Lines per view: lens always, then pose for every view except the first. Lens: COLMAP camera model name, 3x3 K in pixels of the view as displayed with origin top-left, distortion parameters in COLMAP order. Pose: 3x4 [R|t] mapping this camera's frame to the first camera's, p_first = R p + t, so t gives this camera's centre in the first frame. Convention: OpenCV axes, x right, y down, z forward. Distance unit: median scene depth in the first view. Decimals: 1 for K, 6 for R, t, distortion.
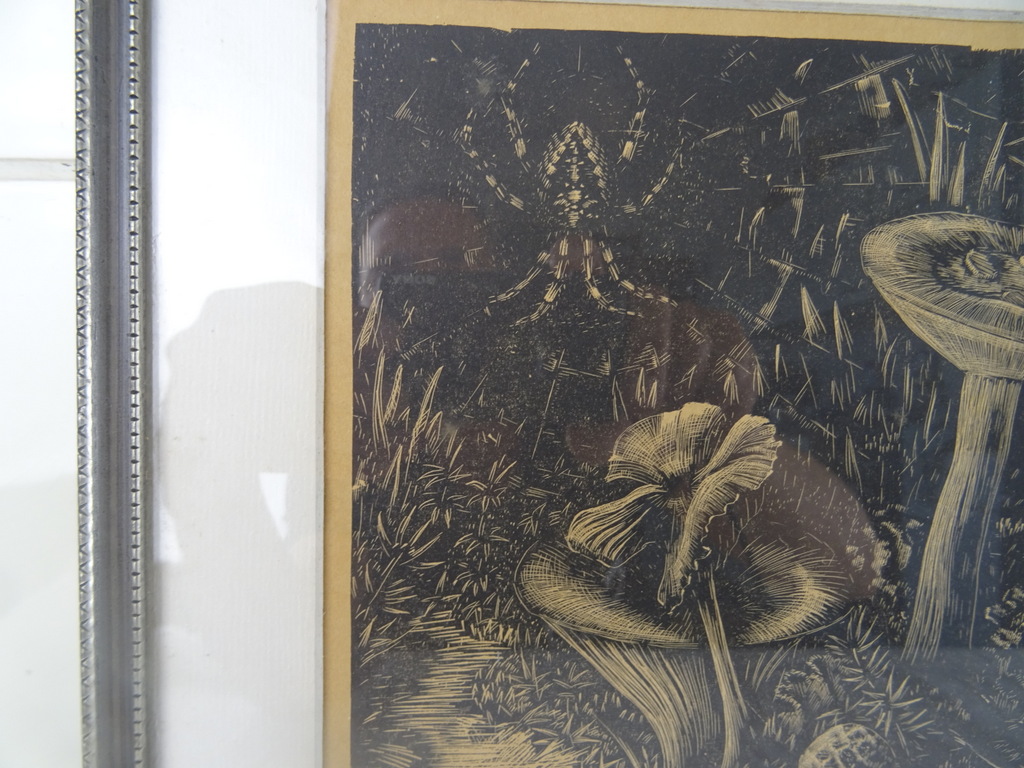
lens RADIAL K [[737.7, 0, 508.5], [0, 737.7, 384.5], [0, 0, 1]] dist [0.001987, -0.010834]
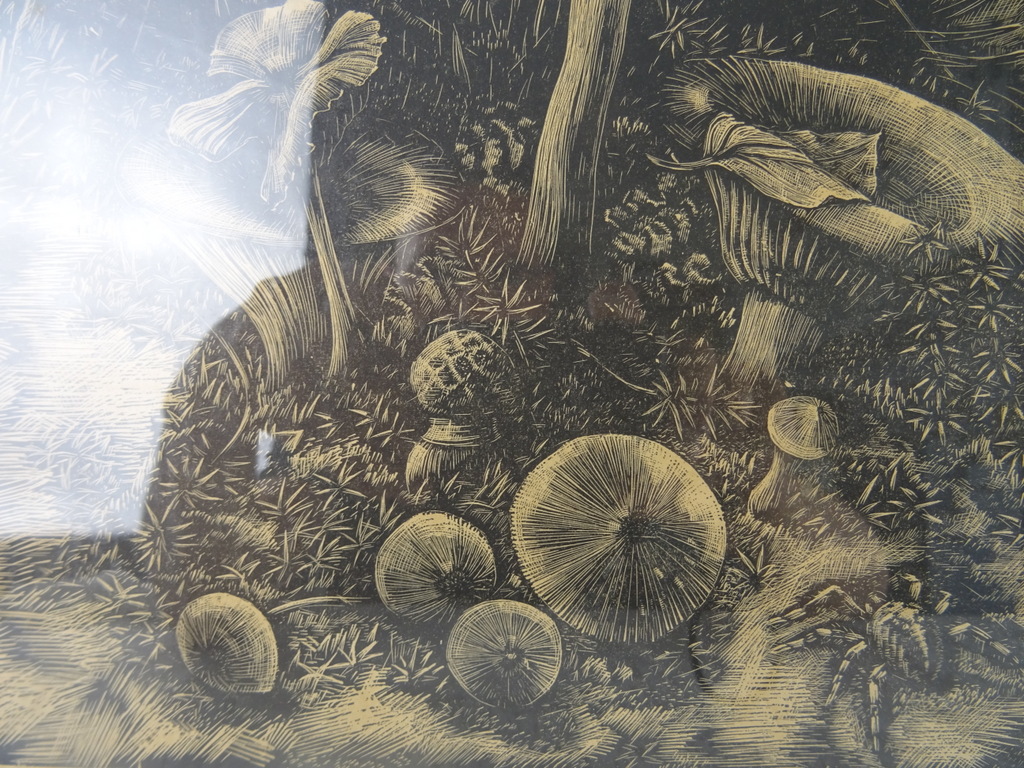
lens RADIAL K [[737.7, 0, 511.7], [0, 737.7, 375.5], [0, 0, 1]] dist [0.001987, -0.010834]
pose [[0.998724, -0.001702, -0.050472, 0.594071], [-0.001491, 0.998002, -0.063172, 0.600453], [0.050479, 0.063167, 0.996726, 0.046060]]
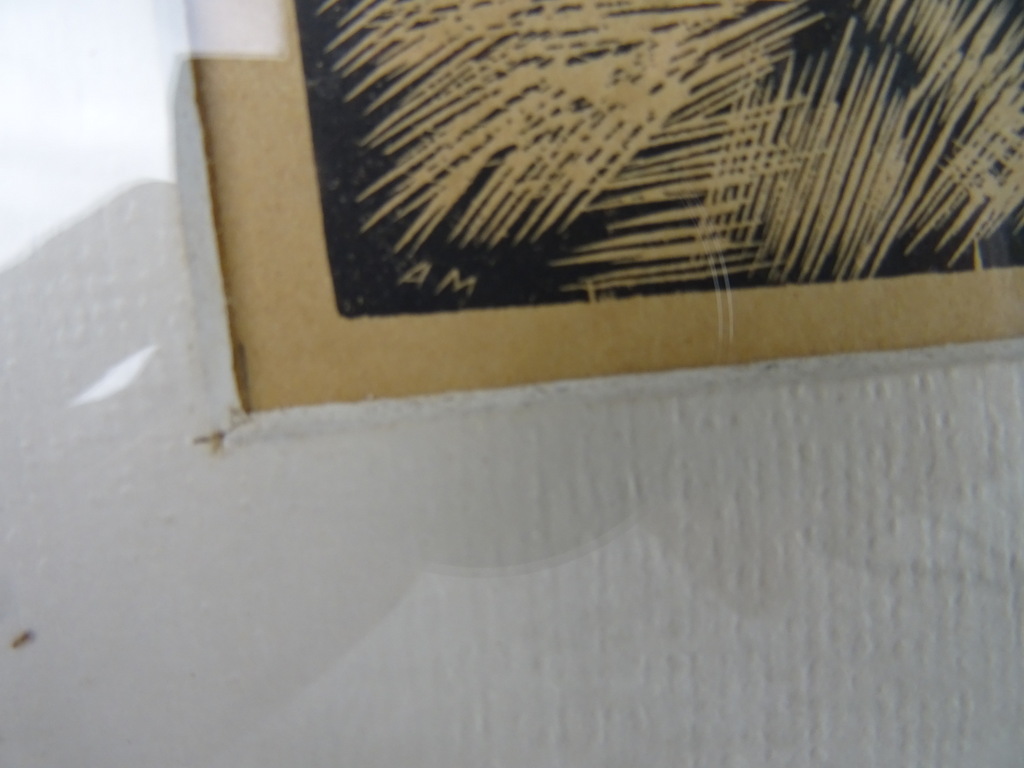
lens RADIAL K [[737.7, 0, 510.9], [0, 737.7, 391.5], [0, 0, 1]] dist [0.001987, -0.010834]
pose [[0.993674, -0.111935, -0.009044, -0.148323], [0.112217, 0.992808, 0.041702, 1.080597], [0.004311, -0.042453, 0.999089, 0.727173]]
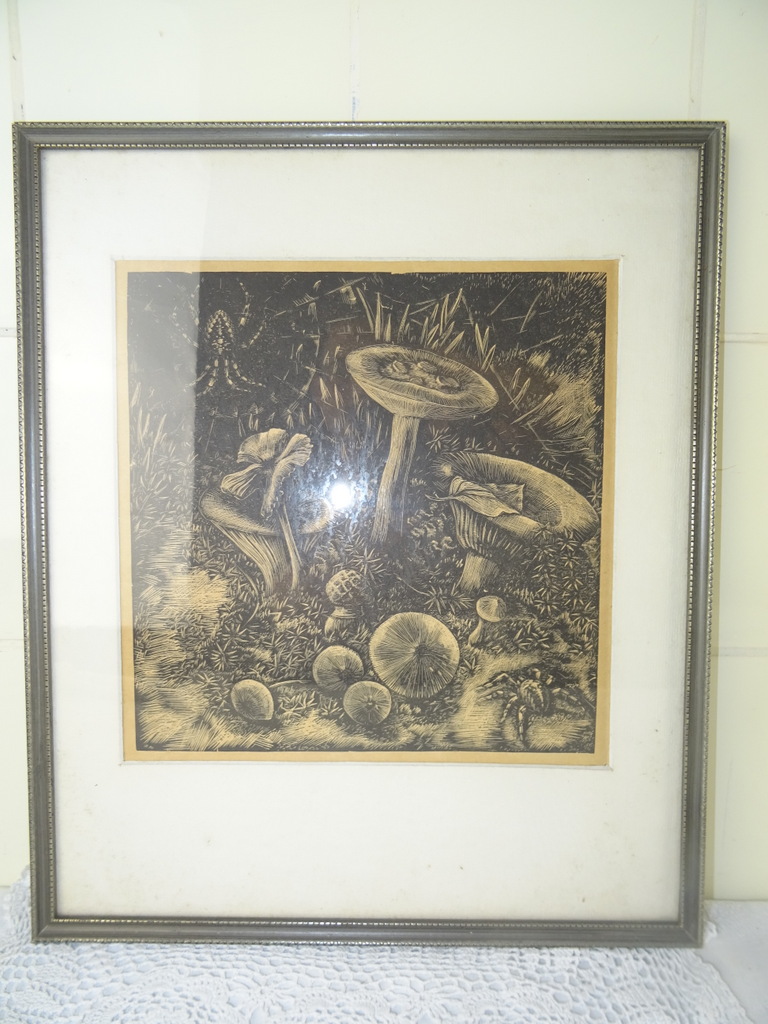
lens RADIAL K [[737.7, 0, 381.4], [0, 737.7, 503.6], [0, 0, 1]] dist [0.001987, -0.010834]
pose [[0.998572, -0.010437, -0.052396, 0.710770], [0.010871, 0.999909, 0.008003, 0.247692], [0.052307, -0.008561, 0.998594, -1.318176]]
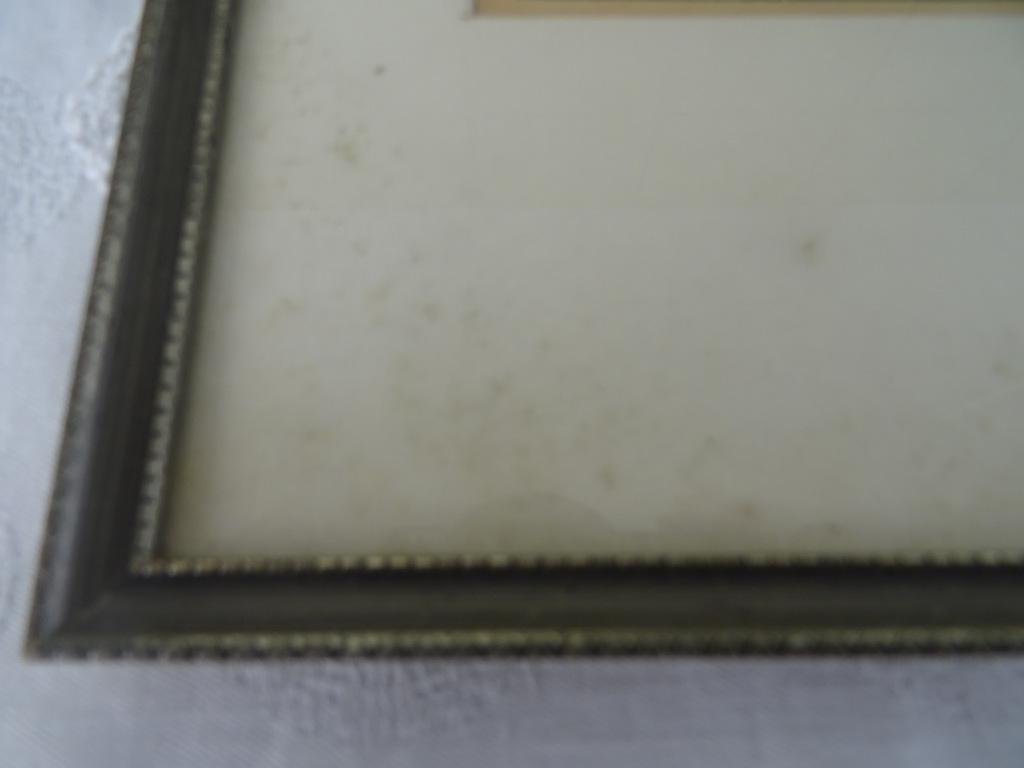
lens RADIAL K [[737.7, 0, 511.3], [0, 737.7, 380.8], [0, 0, 1]] dist [0.001987, -0.010834]
pose [[0.997358, -0.040292, -0.060449, -0.189846], [0.017060, 0.938730, -0.344230, 1.652350], [0.070615, 0.342289, 0.936937, 0.471511]]
